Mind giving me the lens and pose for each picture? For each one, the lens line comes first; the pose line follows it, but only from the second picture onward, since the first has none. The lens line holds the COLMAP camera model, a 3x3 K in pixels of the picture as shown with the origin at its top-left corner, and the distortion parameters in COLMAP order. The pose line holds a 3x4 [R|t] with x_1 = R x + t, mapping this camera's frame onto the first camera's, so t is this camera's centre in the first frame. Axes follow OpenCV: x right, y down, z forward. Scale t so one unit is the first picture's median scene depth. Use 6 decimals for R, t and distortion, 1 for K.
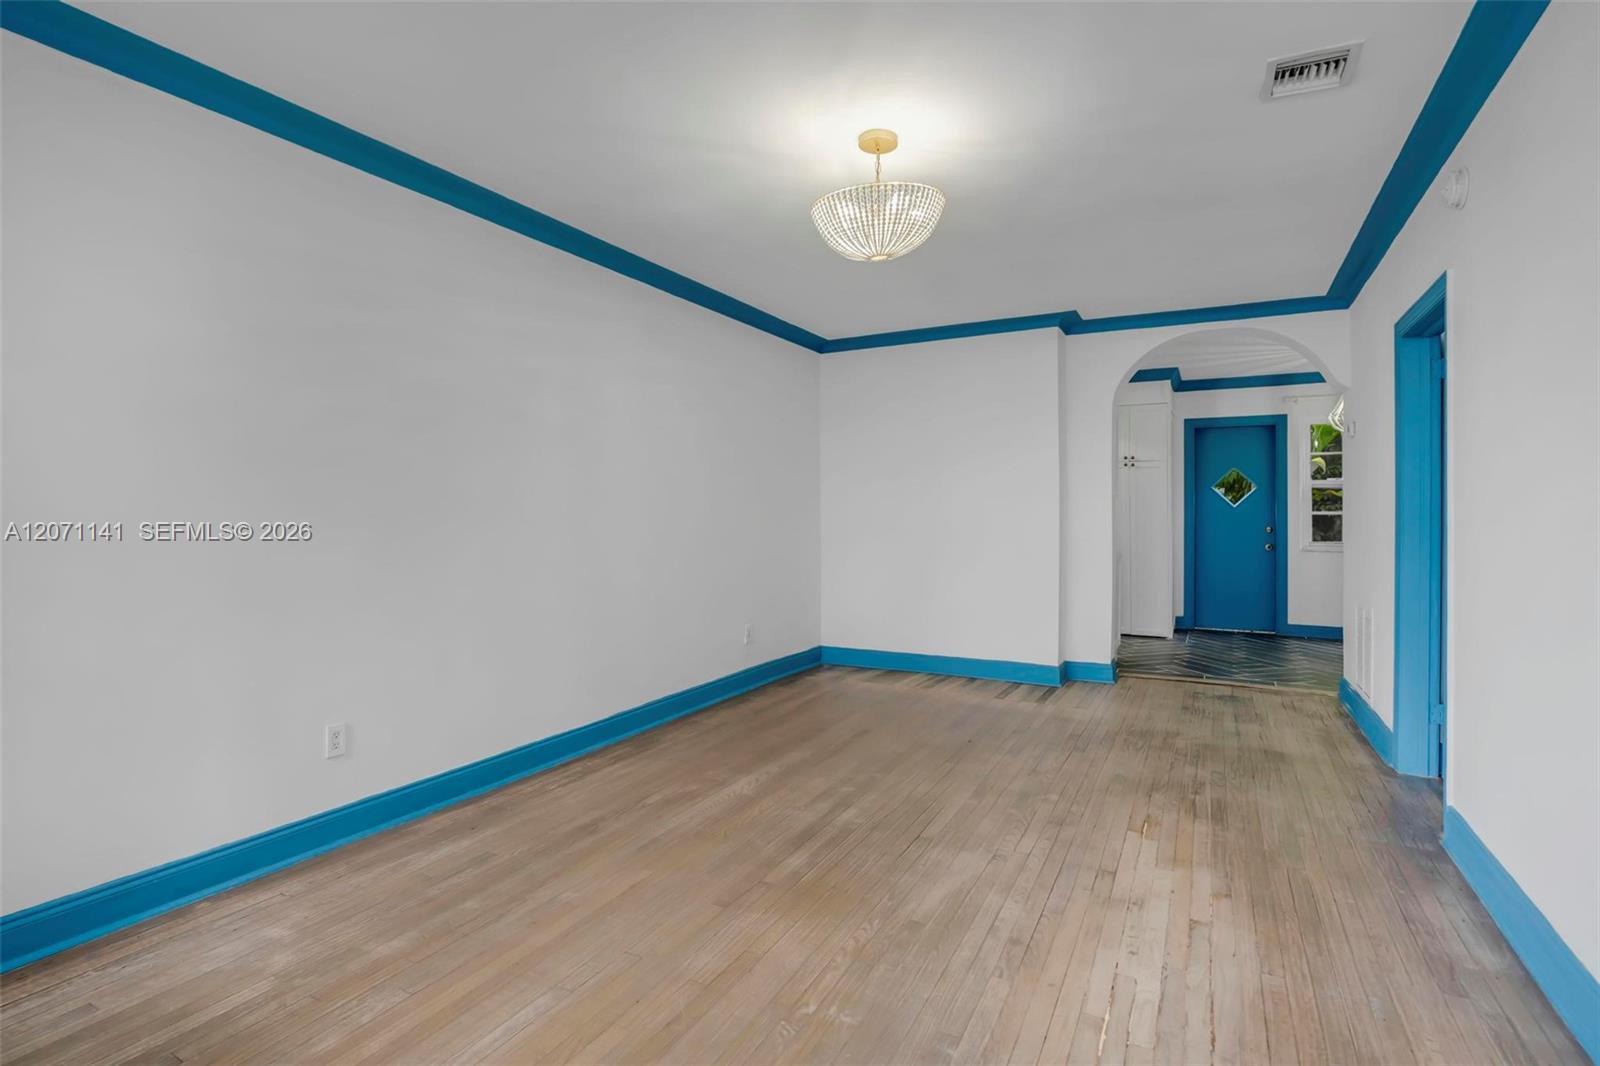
lens RADIAL K [[757.5, 0, 792.7], [0, 757.5, 525.7], [0, 0, 1]] dist [-0.021493, 0.002702]
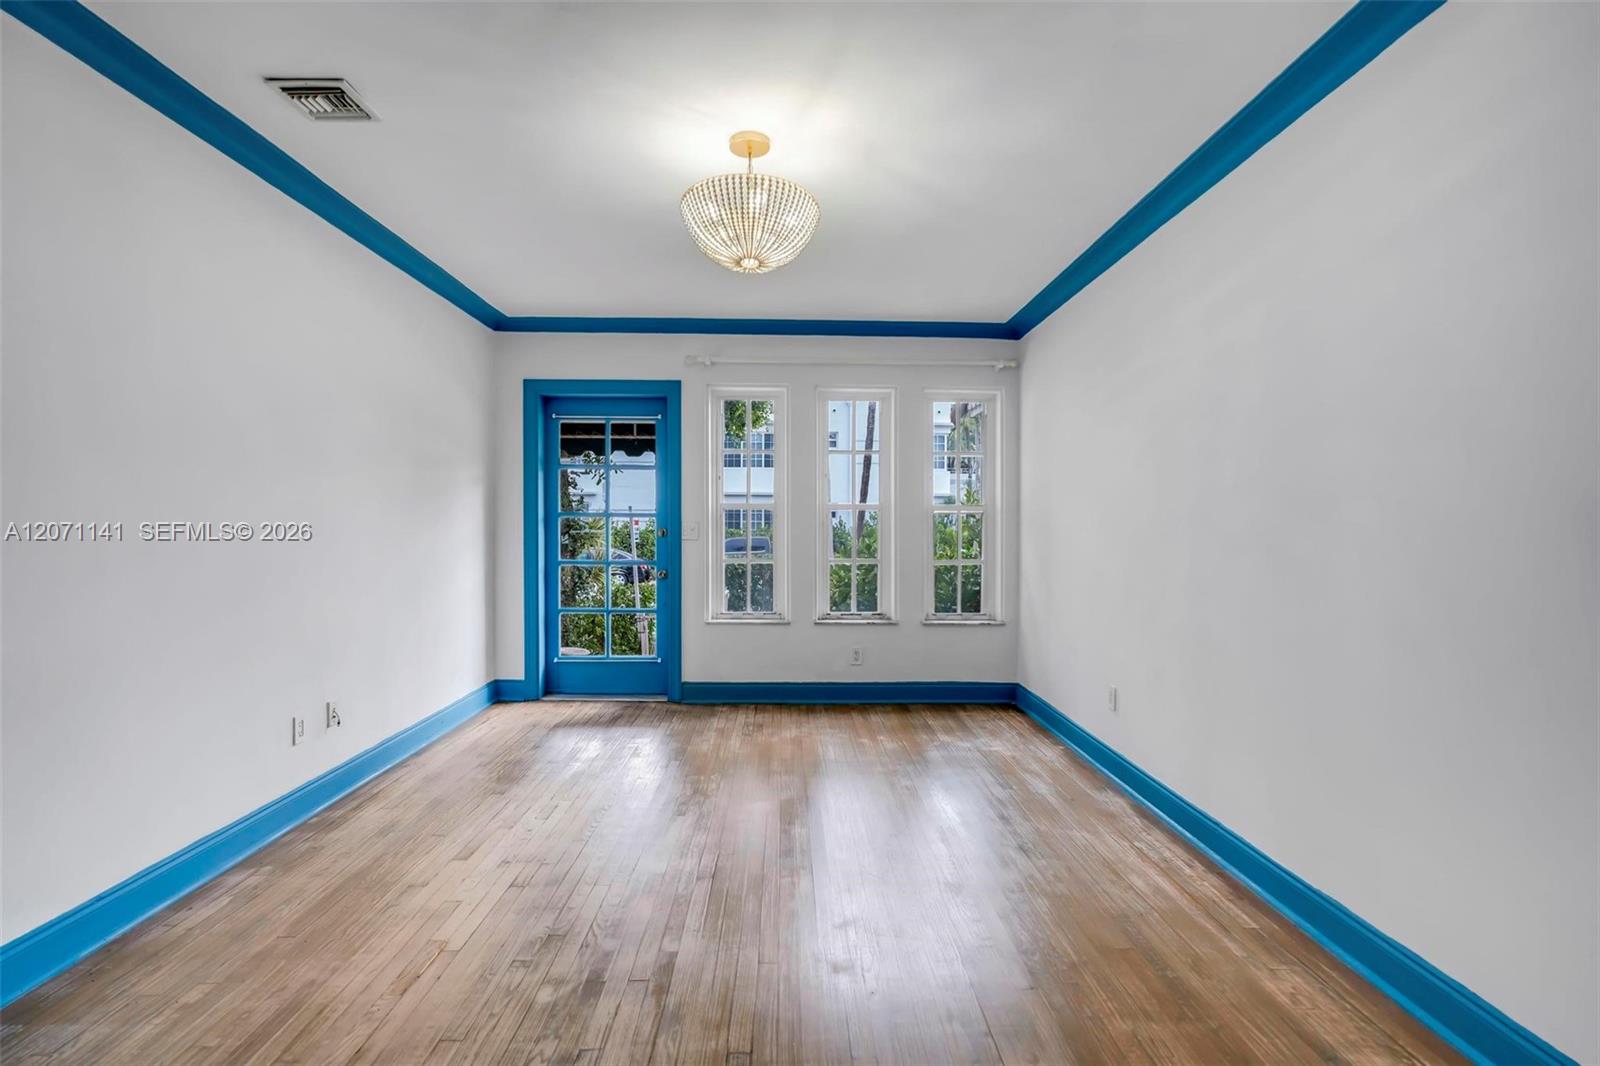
lens RADIAL K [[757.5, 0, 799.1], [0, 757.5, 521.1], [0, 0, 1]] dist [-0.021493, 0.002702]
pose [[-0.866911, -0.007017, -0.498413, 0.489709], [-0.013423, 0.999867, 0.009270, -0.030448], [0.498282, 0.014726, -0.866890, 1.678877]]
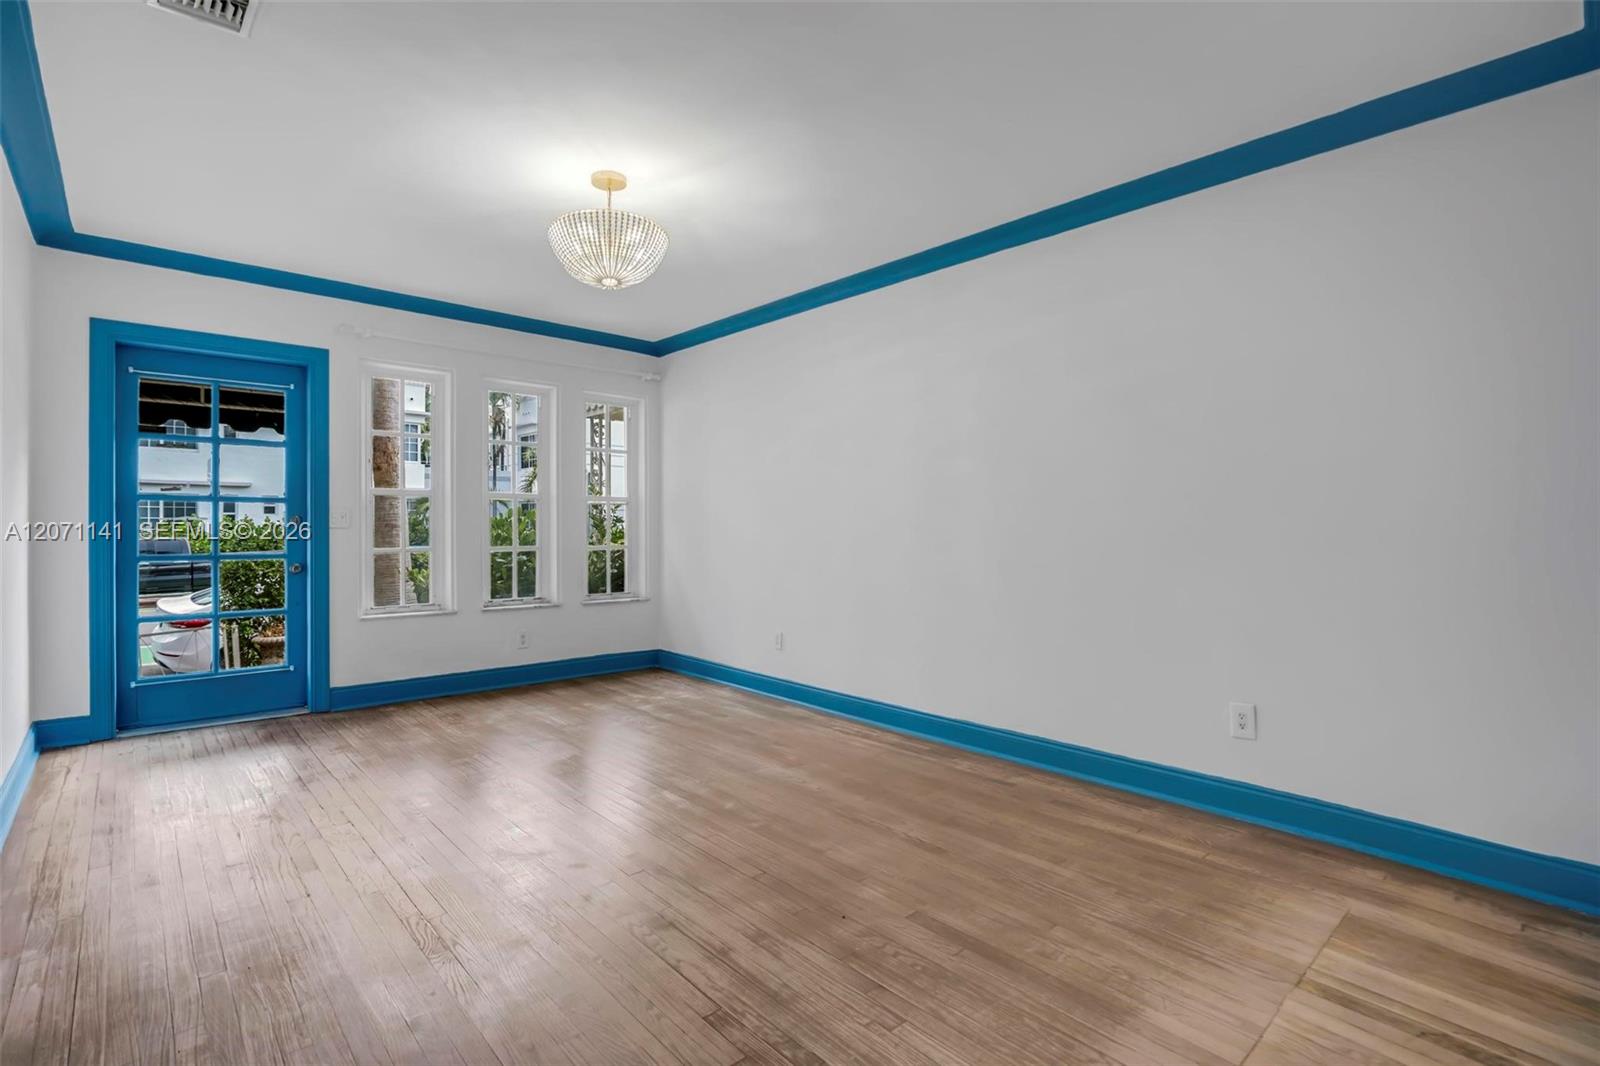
lens RADIAL K [[757.5, 0, 816.8], [0, 757.5, 518.2], [0, 0, 1]] dist [-0.021493, 0.002702]
pose [[-0.316411, -0.010117, -0.948568, 0.982114], [-0.017546, 0.999834, -0.004811, -0.001092], [0.948460, 0.015121, -0.316536, 1.481742]]
